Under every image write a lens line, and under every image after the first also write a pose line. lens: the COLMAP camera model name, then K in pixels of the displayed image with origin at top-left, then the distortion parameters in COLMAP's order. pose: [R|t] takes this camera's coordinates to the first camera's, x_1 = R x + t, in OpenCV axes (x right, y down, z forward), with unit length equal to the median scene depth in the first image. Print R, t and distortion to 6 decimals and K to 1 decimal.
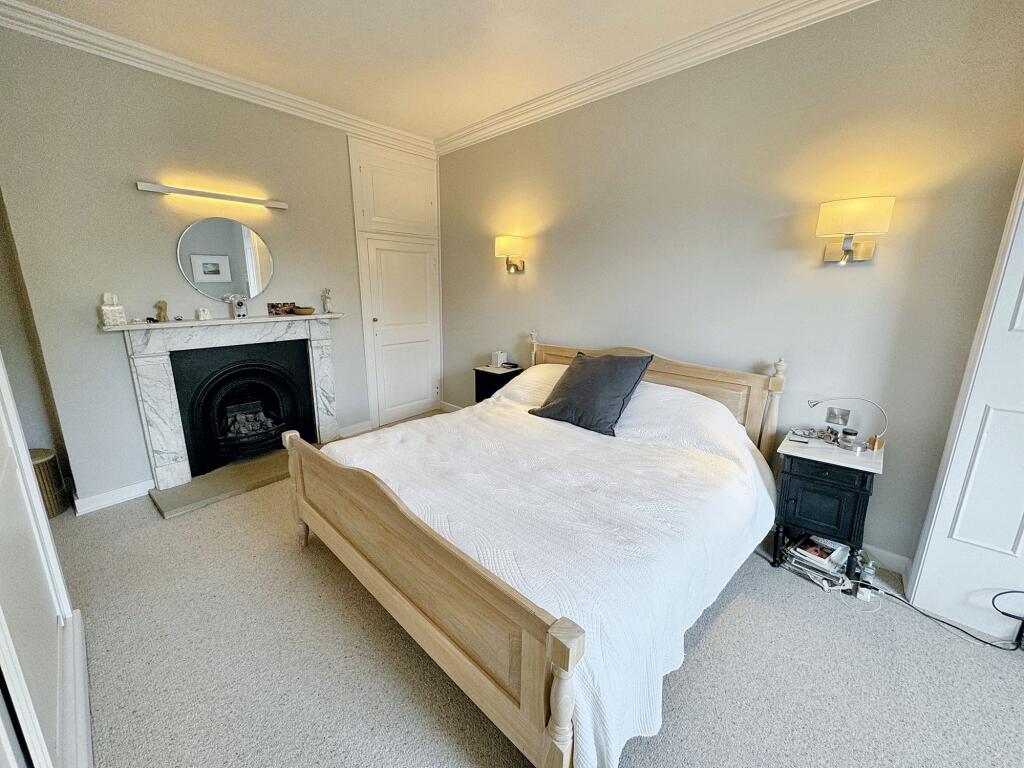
lens RADIAL K [[409.3, 0, 510.8], [0, 409.3, 384.0], [0, 0, 1]] dist [0.000421, -0.000391]
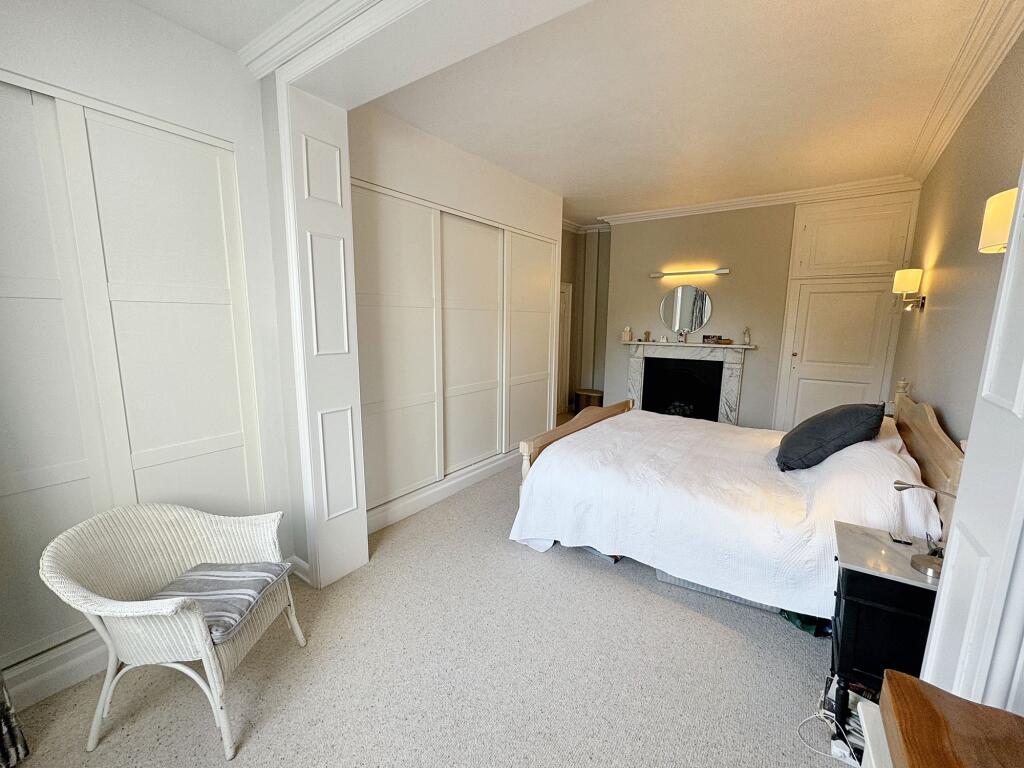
lens RADIAL K [[409.3, 0, 512.0], [0, 409.3, 384.4], [0, 0, 1]] dist [0.000421, -0.000391]
pose [[0.104964, 0.147218, -0.983519, 0.899713], [-0.244819, 0.962371, 0.117925, -0.025126], [0.963871, 0.228406, 0.137056, 0.140491]]
